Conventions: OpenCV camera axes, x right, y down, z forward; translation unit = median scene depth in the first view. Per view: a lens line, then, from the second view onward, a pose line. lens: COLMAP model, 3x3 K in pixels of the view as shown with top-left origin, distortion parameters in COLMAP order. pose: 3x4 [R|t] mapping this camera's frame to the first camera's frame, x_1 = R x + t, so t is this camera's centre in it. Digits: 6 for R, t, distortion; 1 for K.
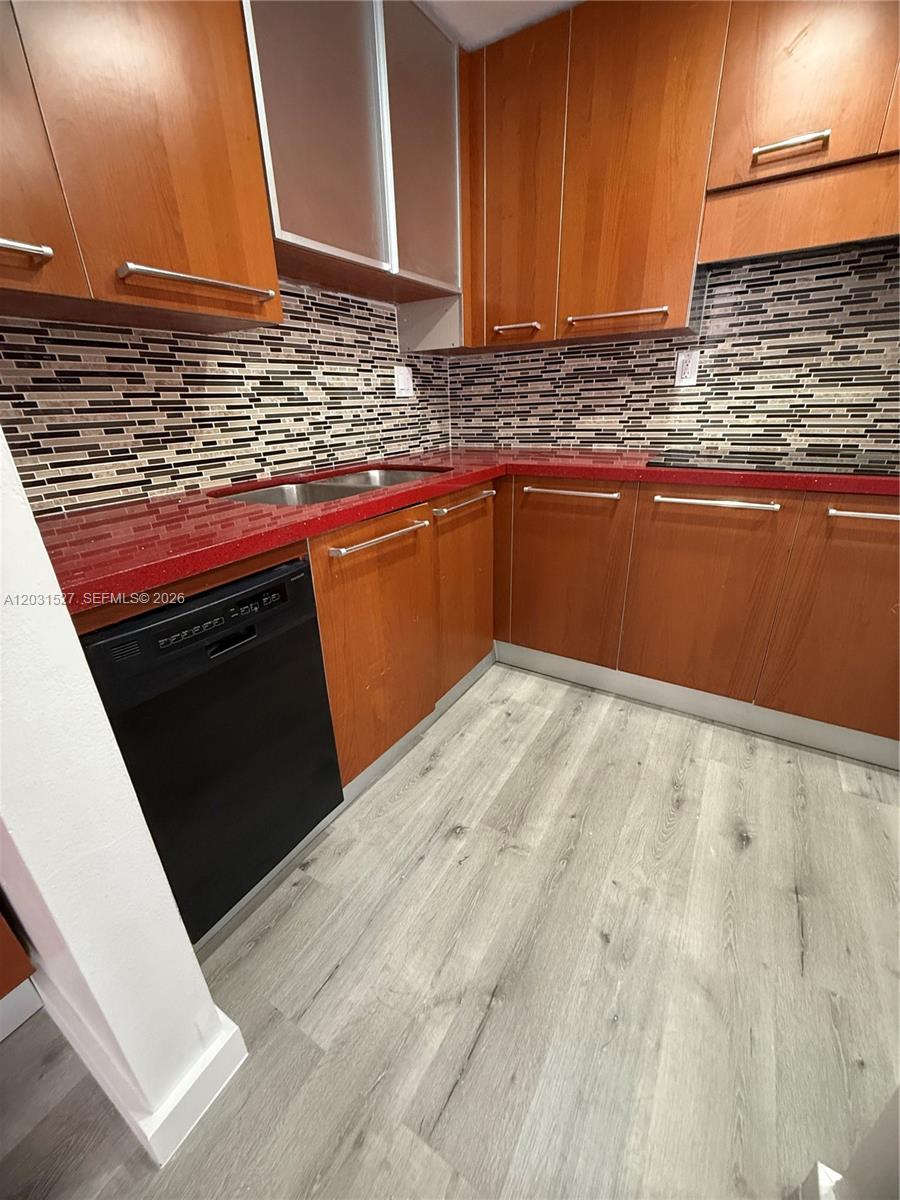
lens RADIAL K [[481.7, 0, 450.5], [0, 481.7, 599.5], [0, 0, 1]] dist [-0.000915, -0.000013]
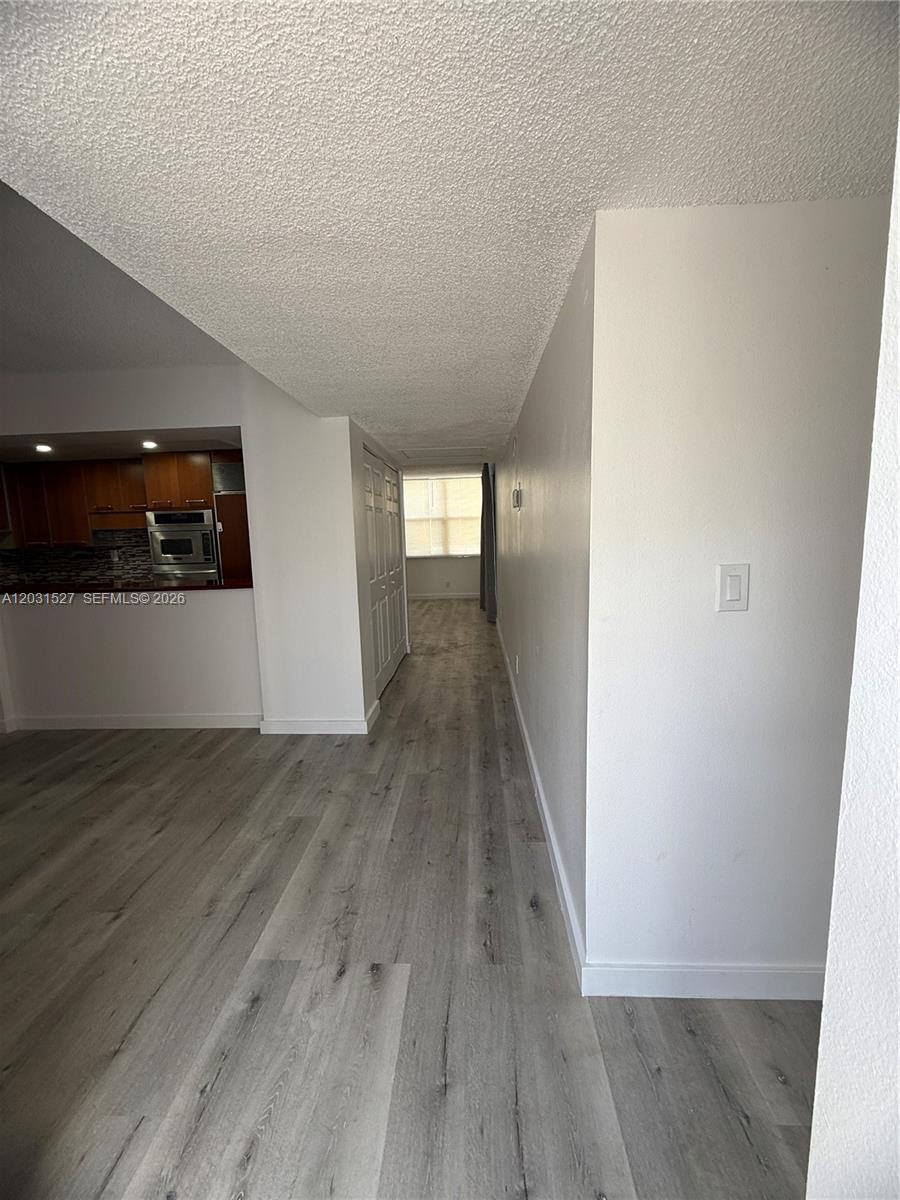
lens RADIAL K [[481.7, 0, 448.4], [0, 481.7, 600.9], [0, 0, 1]] dist [-0.000915, -0.000013]
pose [[0.881162, -0.056290, 0.469451, 0.978887], [0.180017, 0.958049, -0.223017, 0.876932], [-0.437204, 0.281023, 0.854330, -2.526386]]
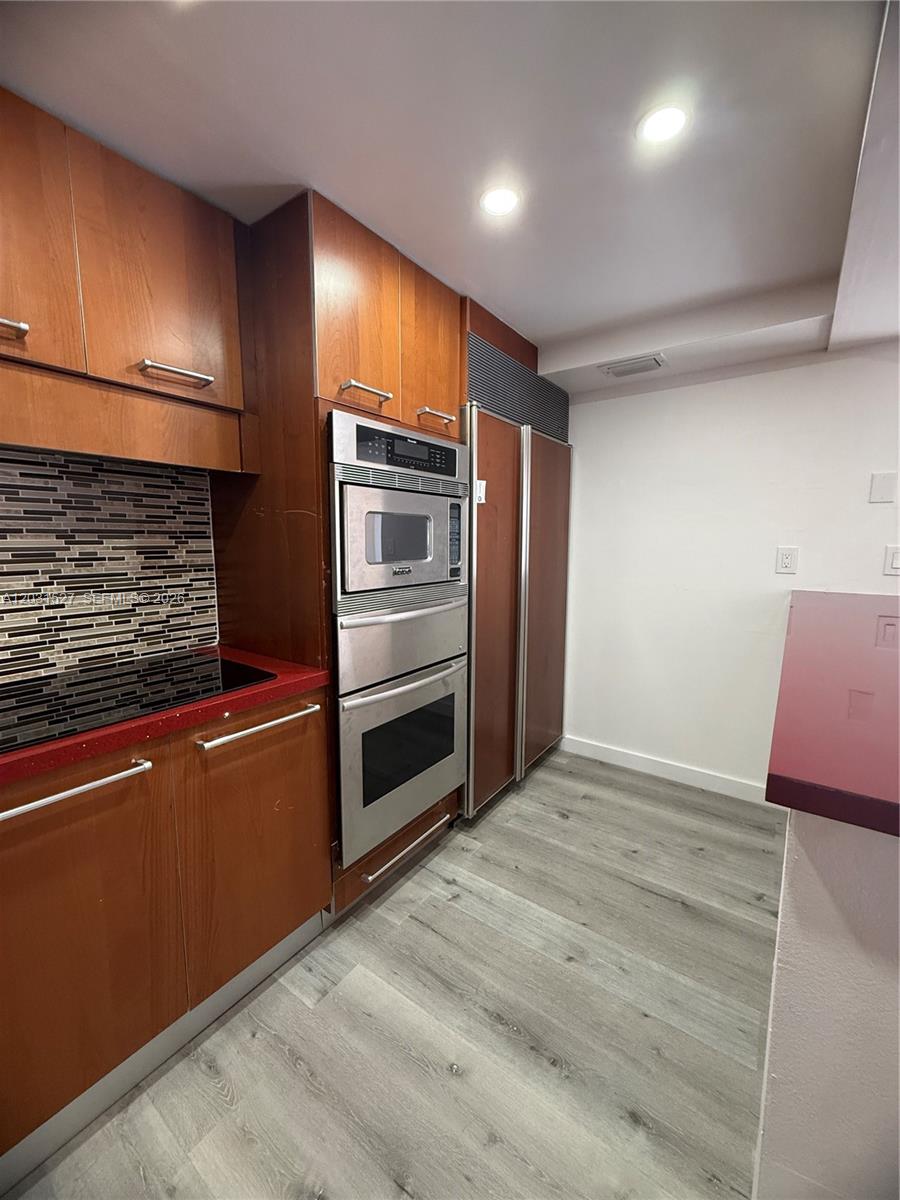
lens RADIAL K [[481.7, 0, 447.7], [0, 481.7, 595.0], [0, 0, 1]] dist [-0.000915, -0.000013]
pose [[0.074081, -0.089066, 0.993267, -0.006747], [0.379839, 0.923447, 0.054476, -0.240004], [-0.922081, 0.373246, 0.102241, 0.314312]]
